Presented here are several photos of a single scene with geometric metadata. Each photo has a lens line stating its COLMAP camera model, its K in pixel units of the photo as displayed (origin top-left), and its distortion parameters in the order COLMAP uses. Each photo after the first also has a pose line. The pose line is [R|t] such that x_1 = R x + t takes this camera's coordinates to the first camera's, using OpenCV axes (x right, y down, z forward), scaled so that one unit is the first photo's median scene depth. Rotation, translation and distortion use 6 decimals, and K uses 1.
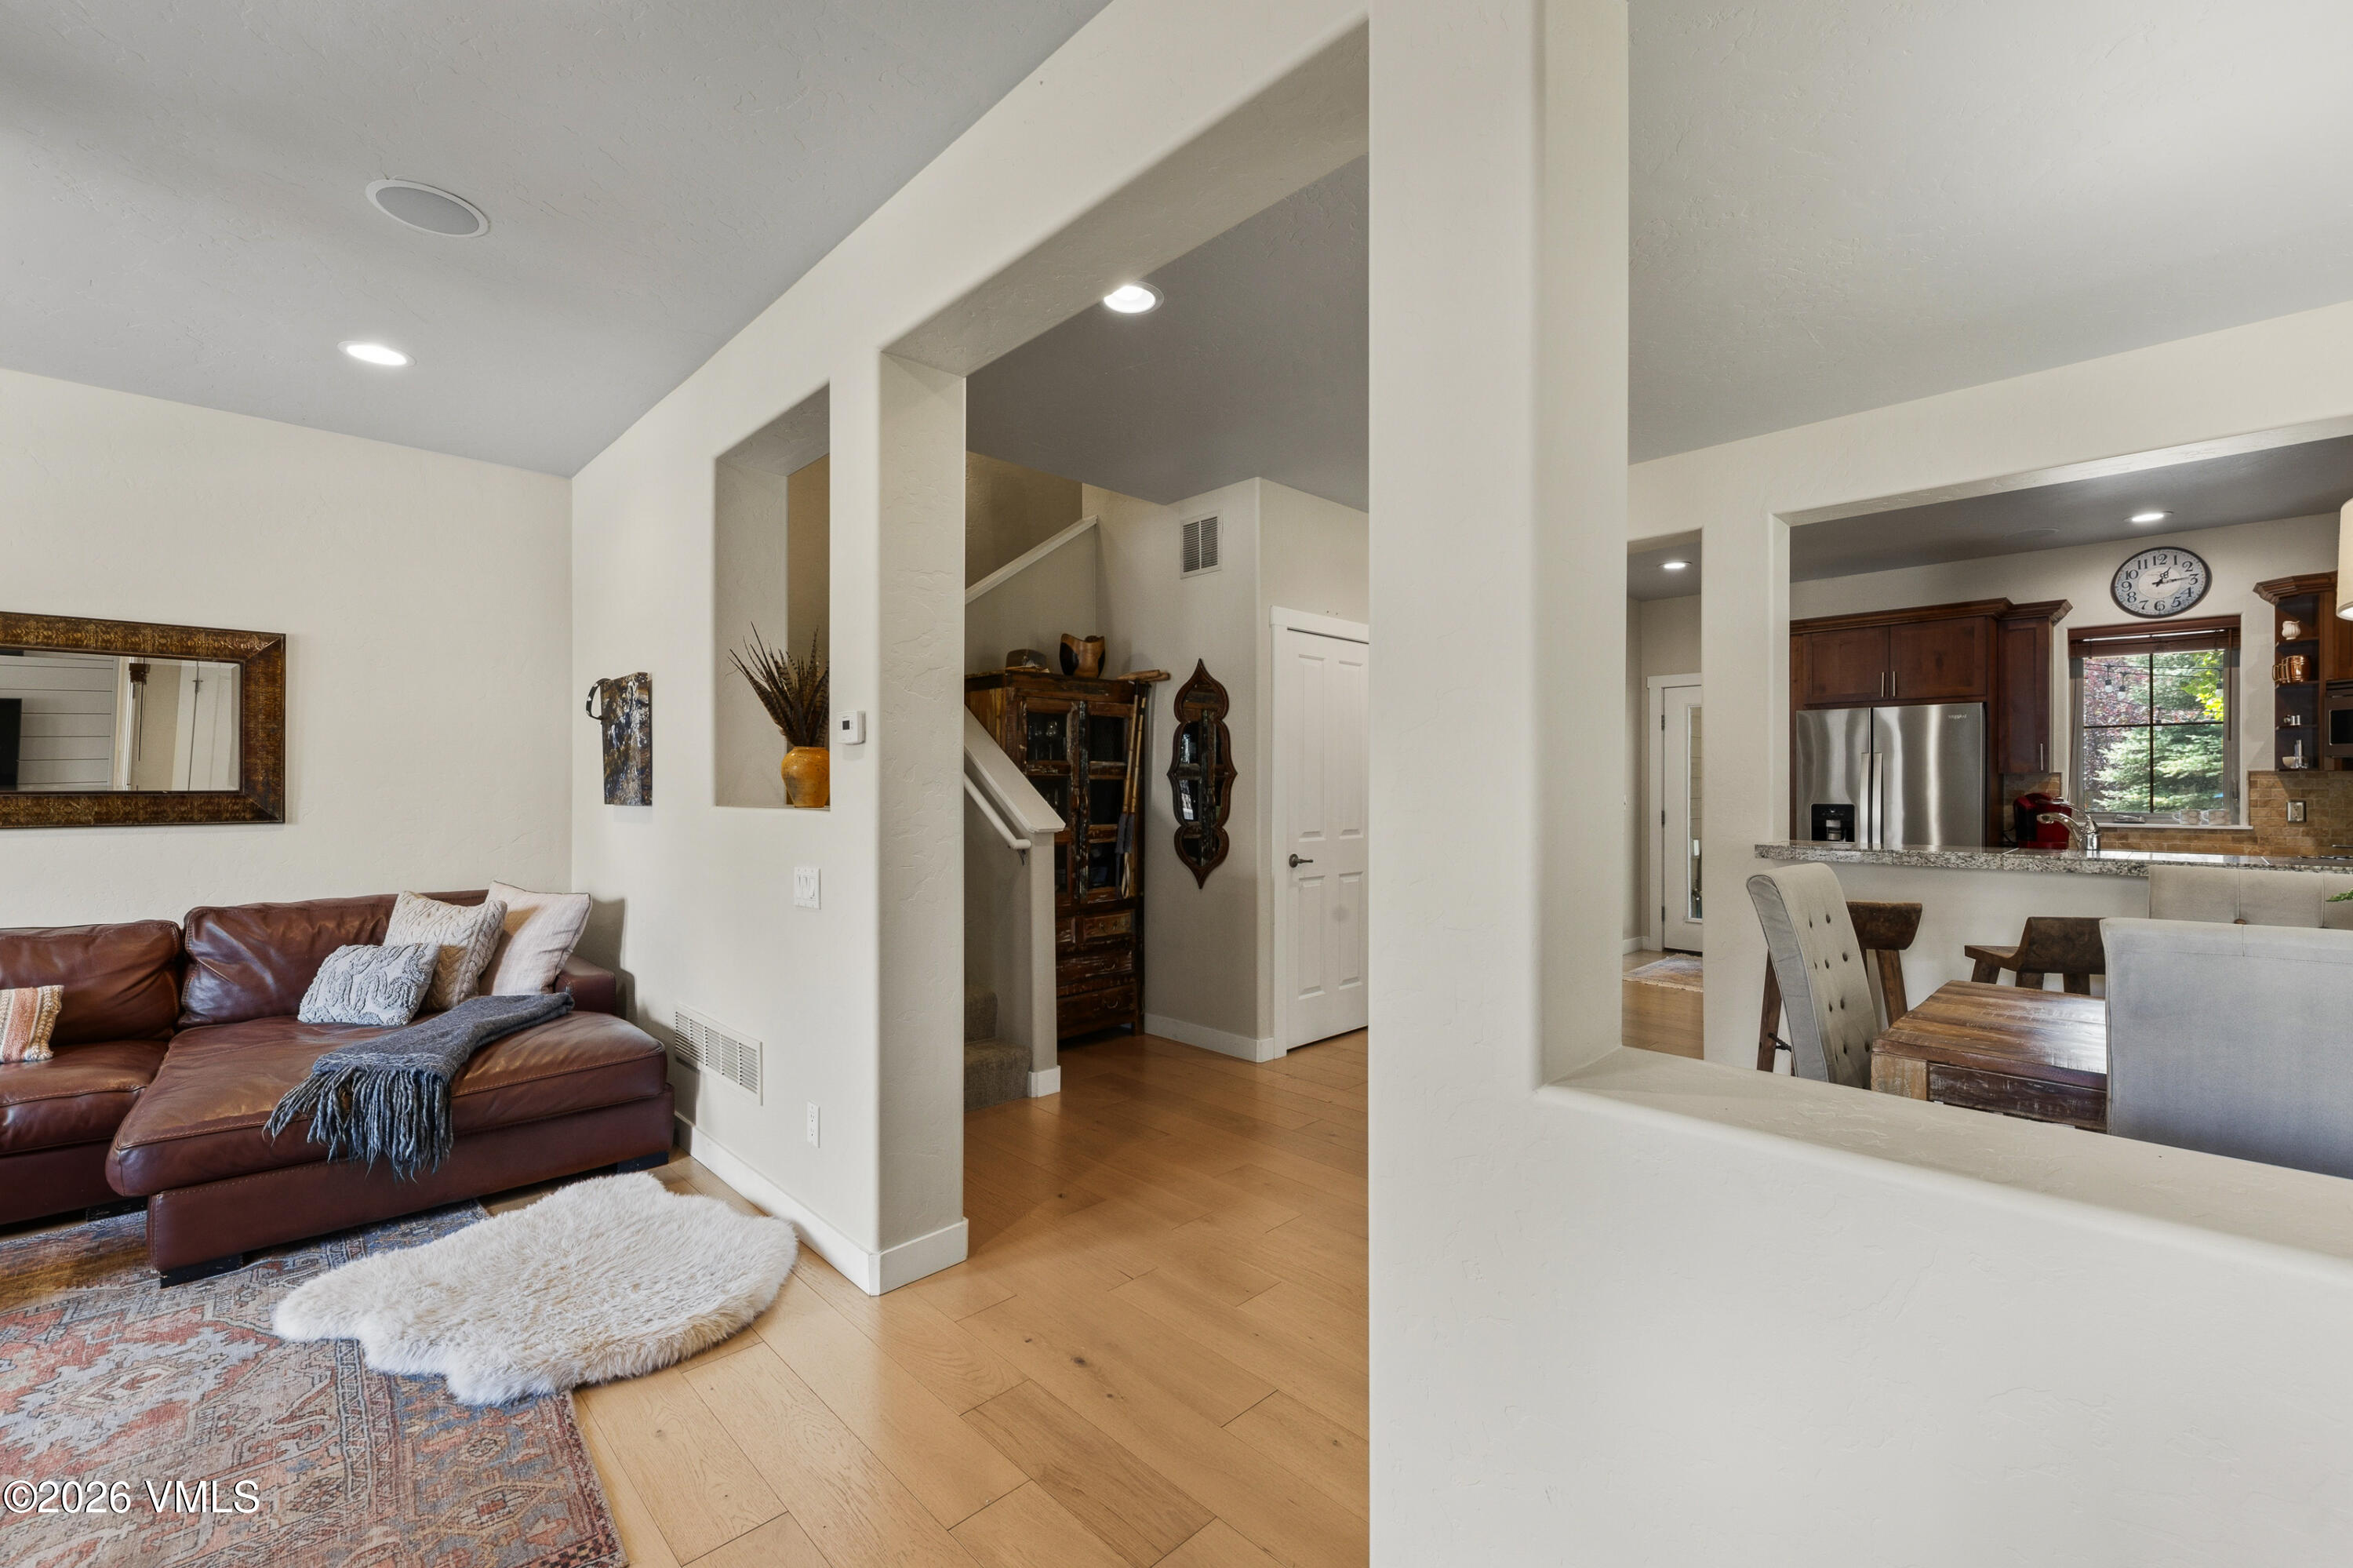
lens RADIAL K [[966.5, 0, 1187.7], [0, 966.5, 780.9], [0, 0, 1]] dist [0.002980, -0.000376]
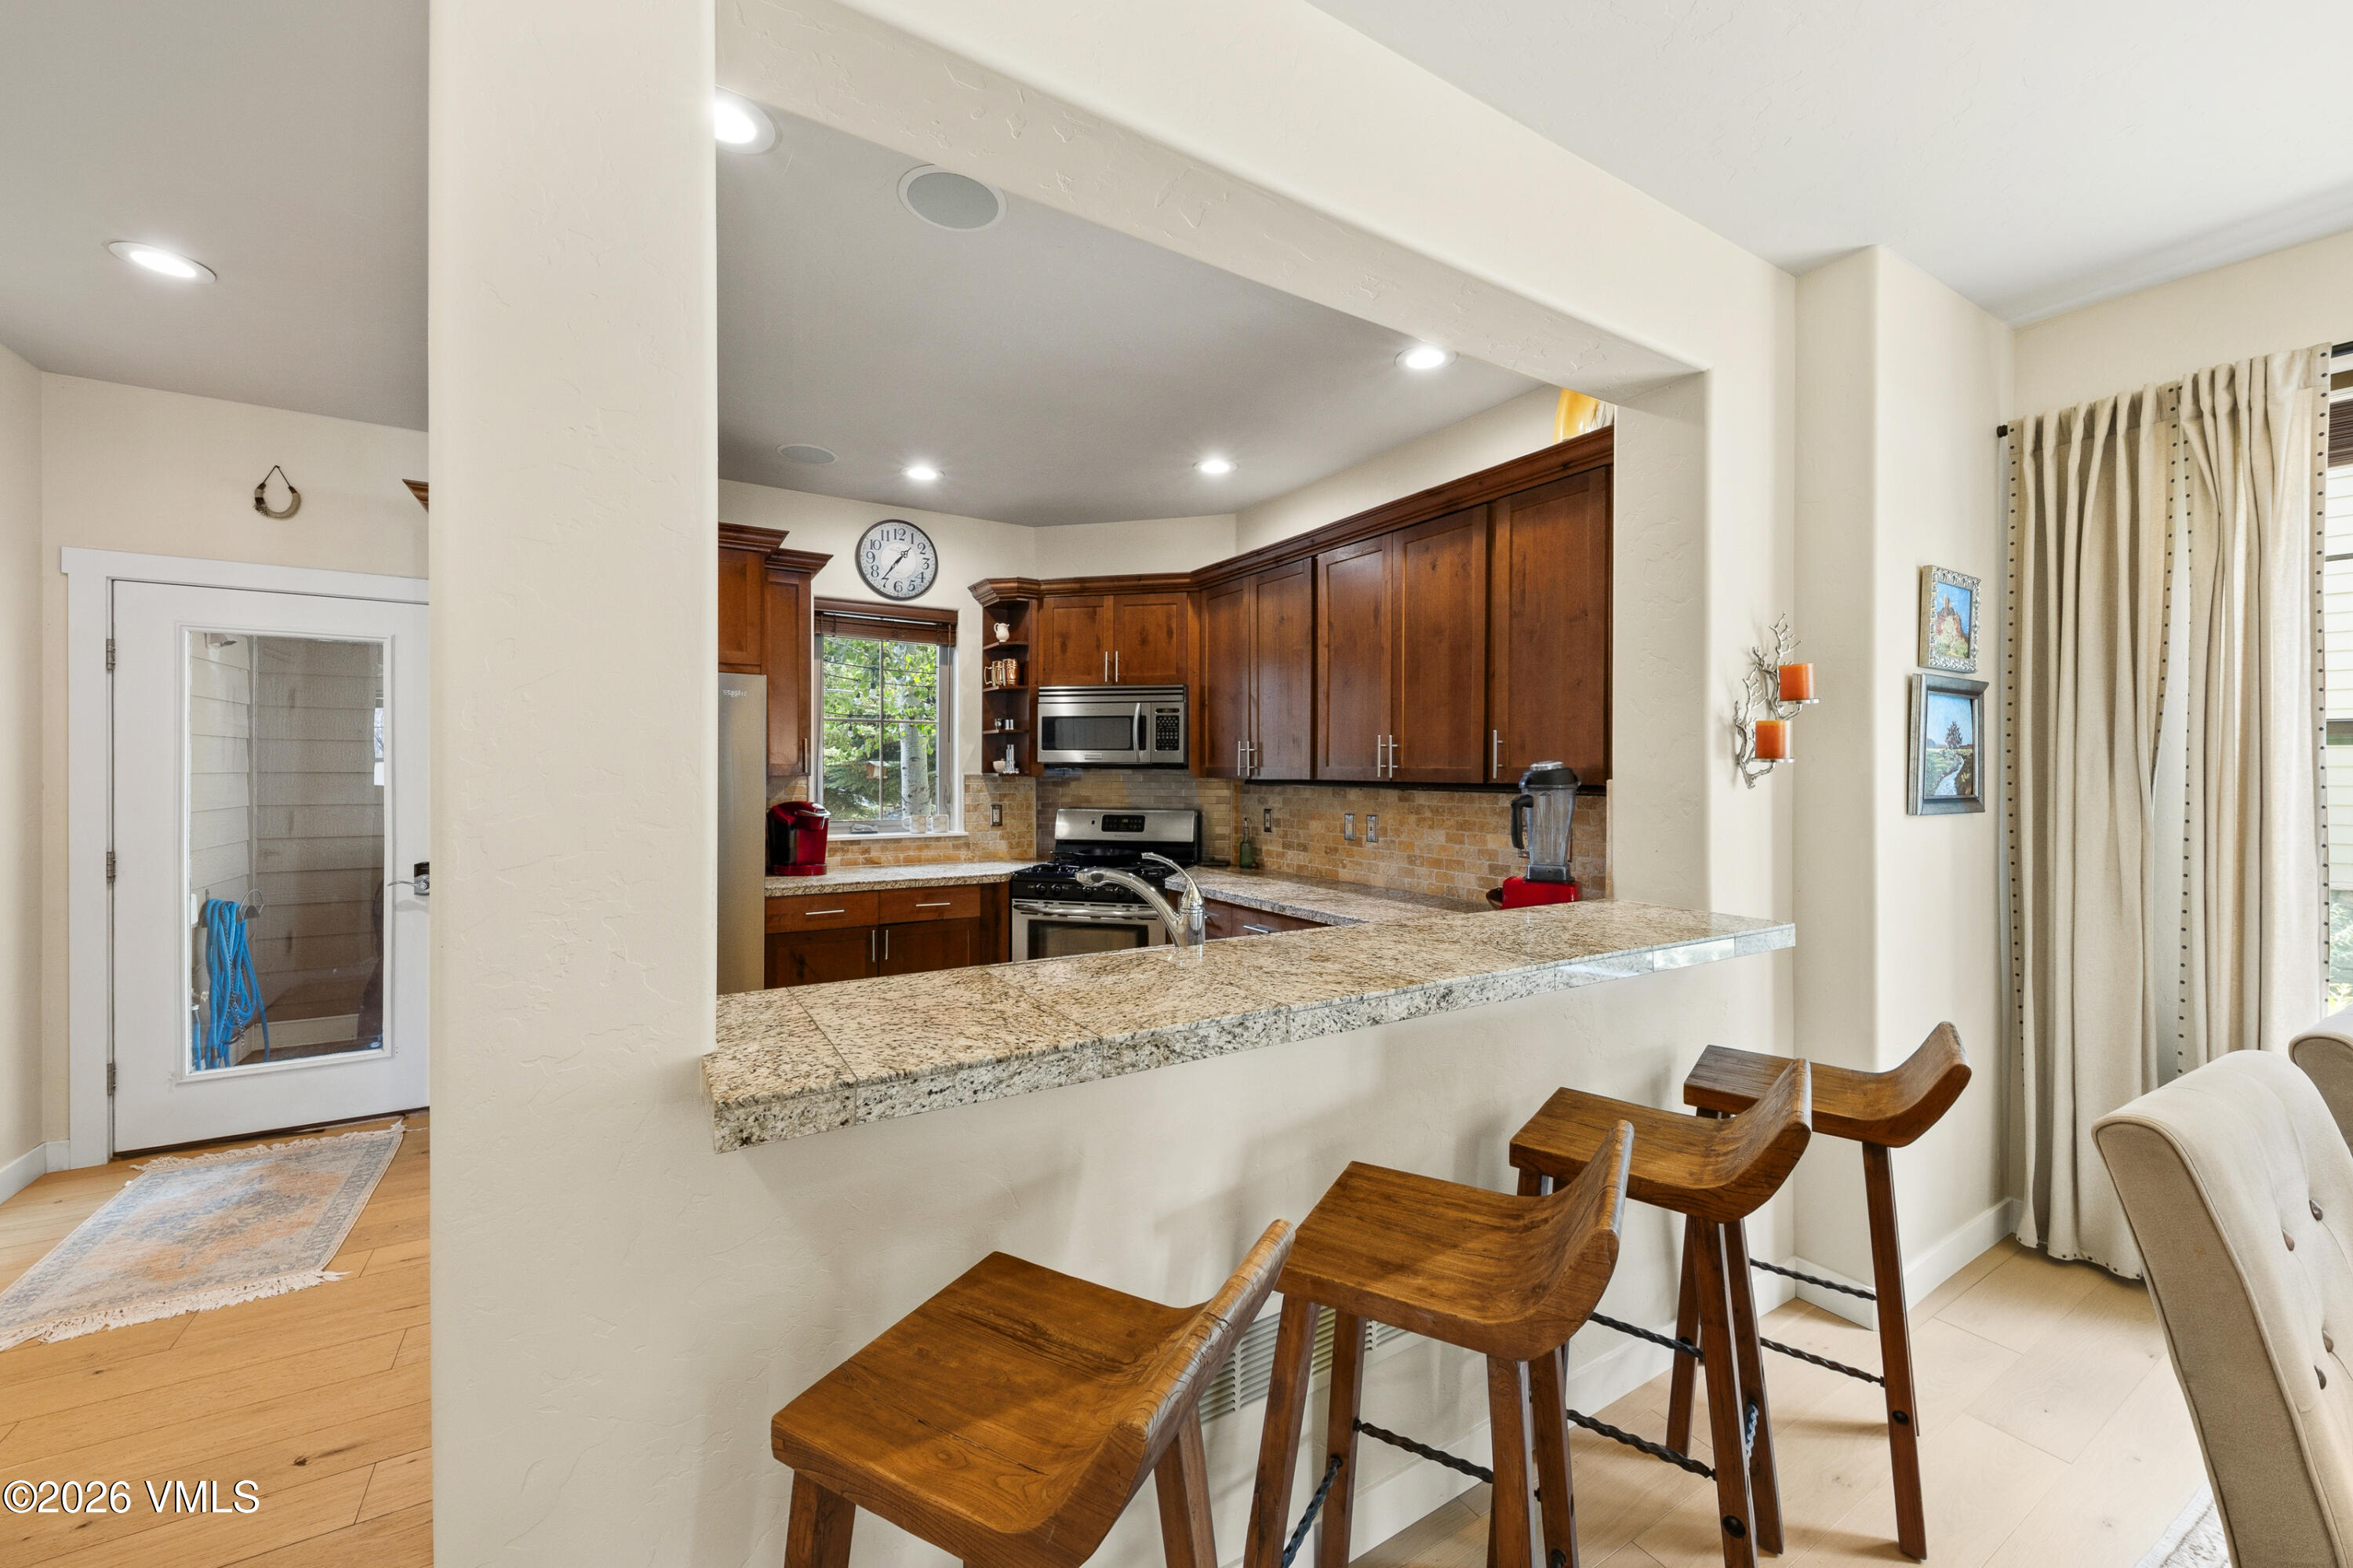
lens RADIAL K [[904.7, 0, 1175.7], [0, 904.7, 773.0], [0, 0, 1]] dist [0.014167, -0.003454]
pose [[0.226780, -0.002147, 0.973944, 0.307126], [-0.008506, 0.999955, 0.004185, -0.019825], [-0.973909, -0.009234, 0.226752, 0.680451]]
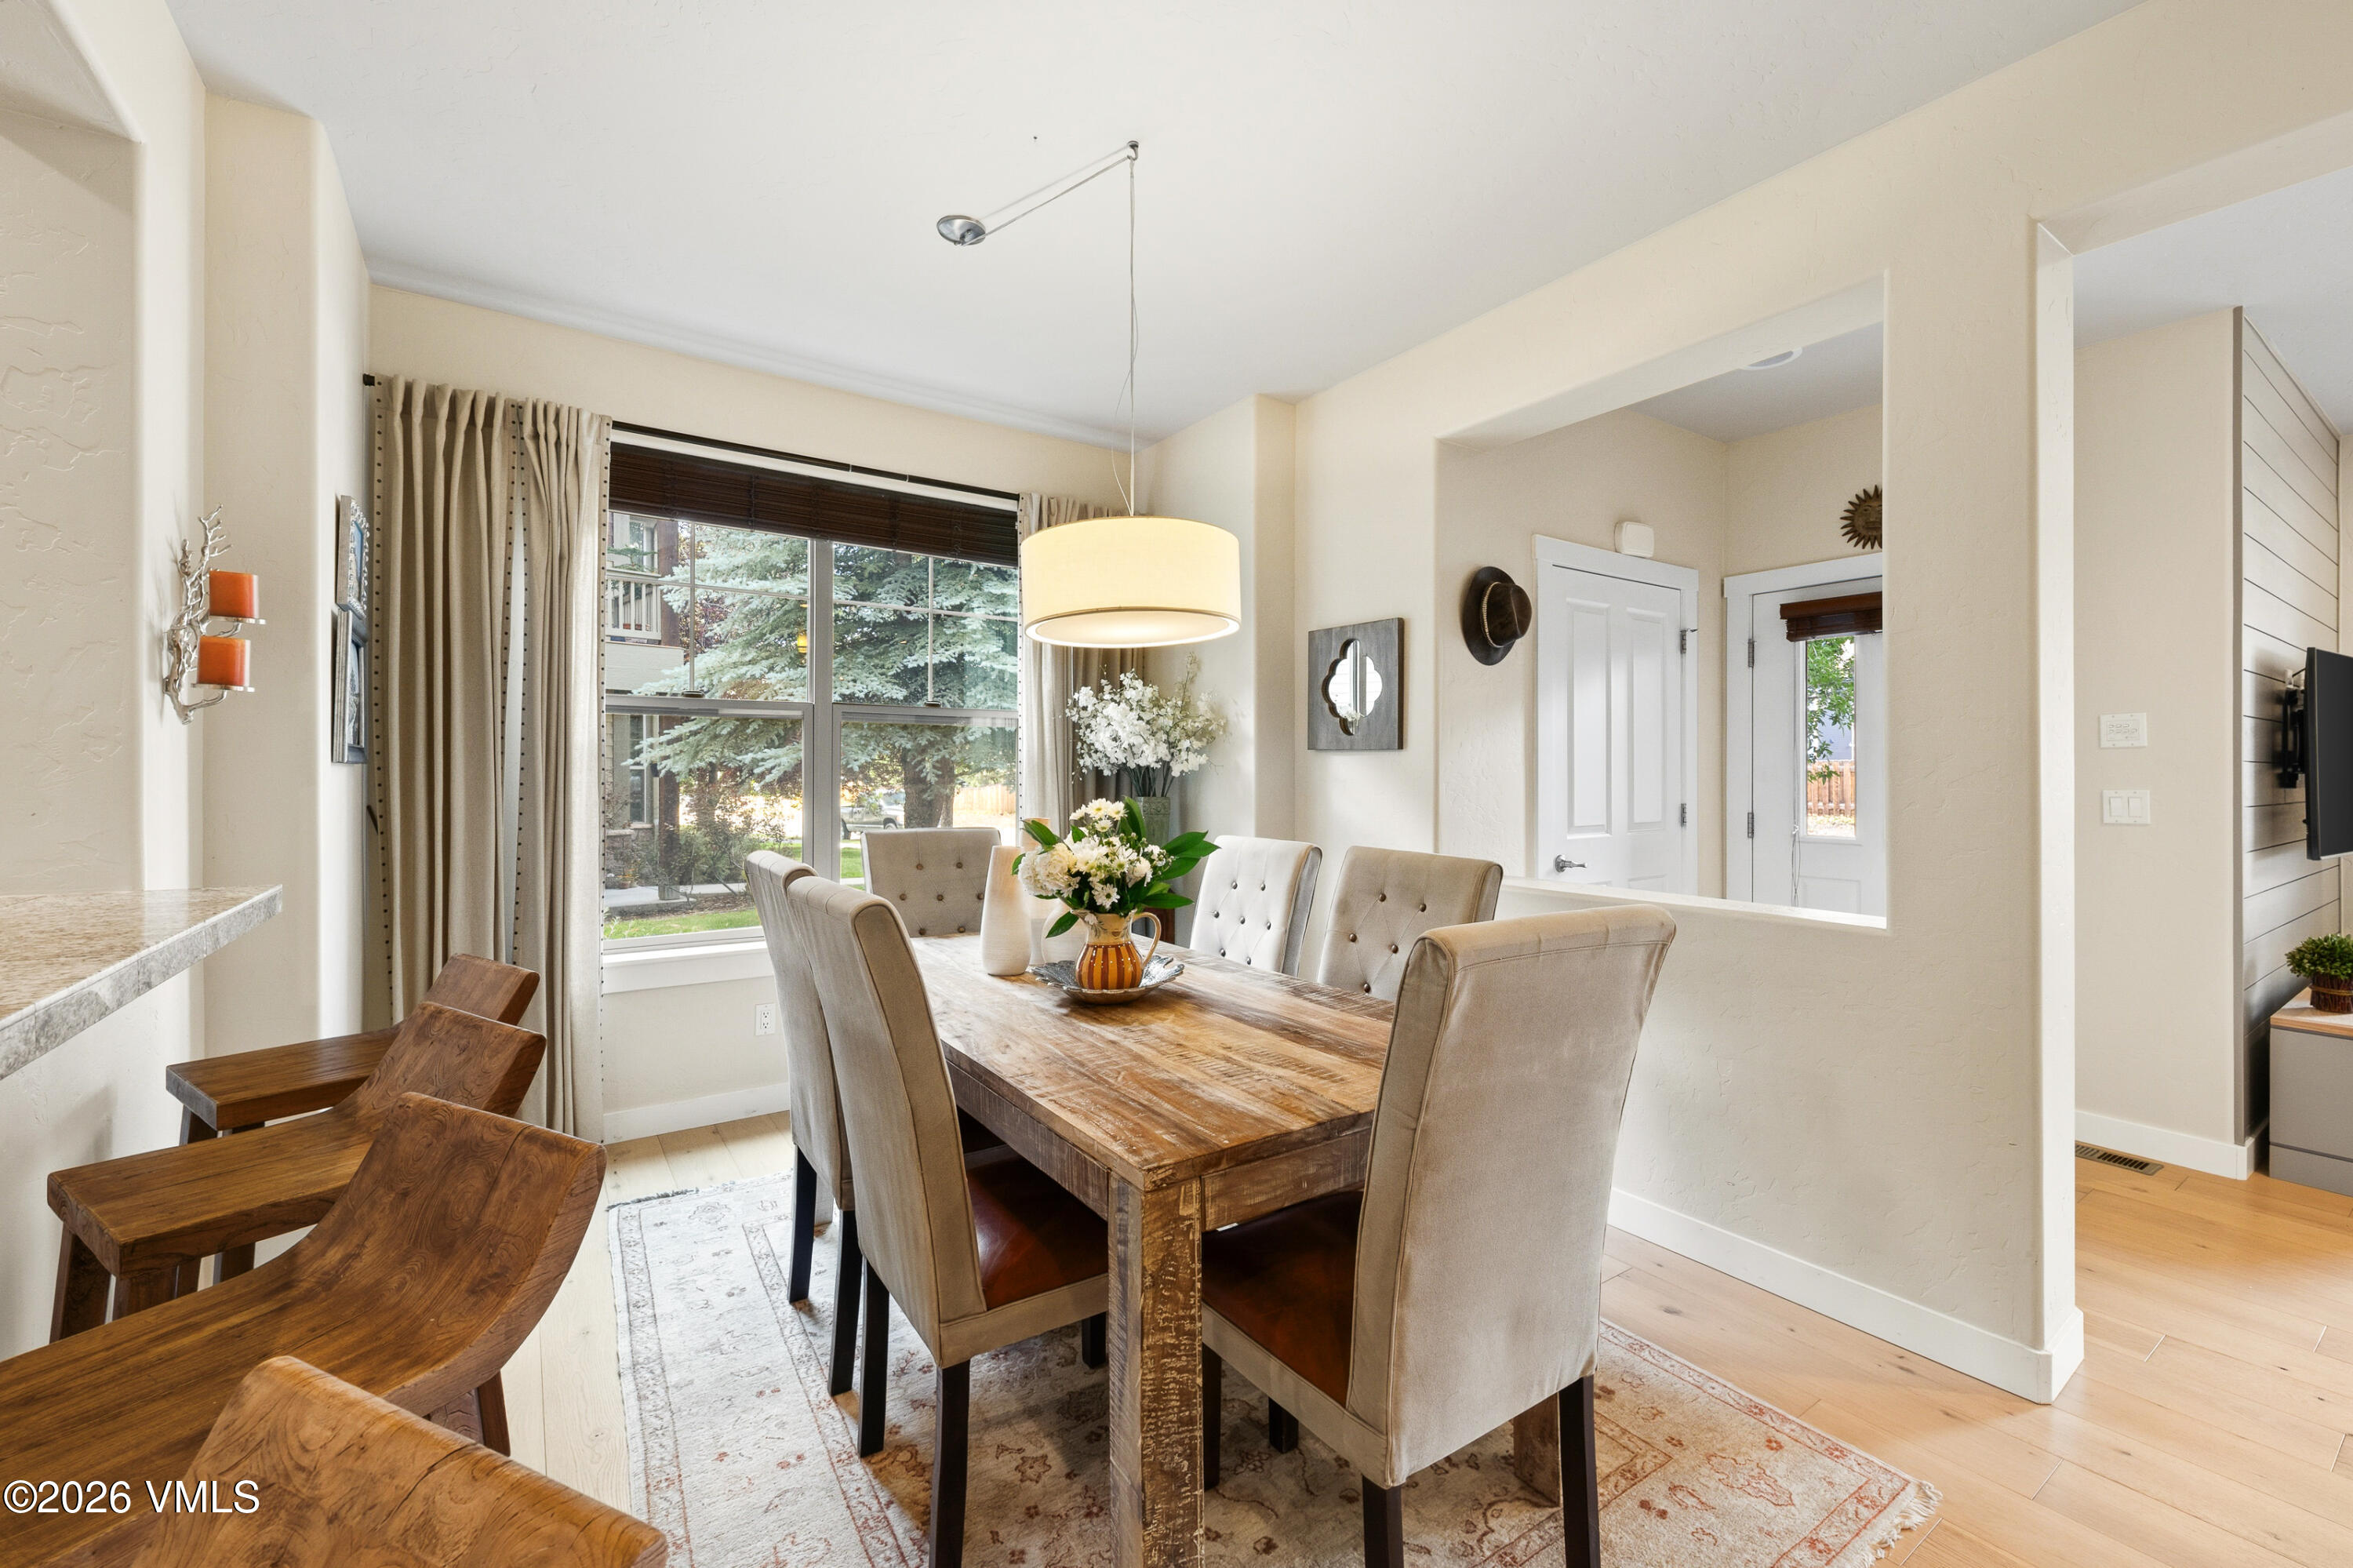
lens RADIAL K [[966.5, 0, 1187.7], [0, 966.5, 780.9], [0, 0, 1]] dist [0.002980, -0.000376]
pose [[-0.983544, -0.001546, 0.180661, 0.376709], [-0.001216, 0.999997, 0.001935, 0.010899], [-0.180664, 0.001683, -0.983543, 0.809823]]
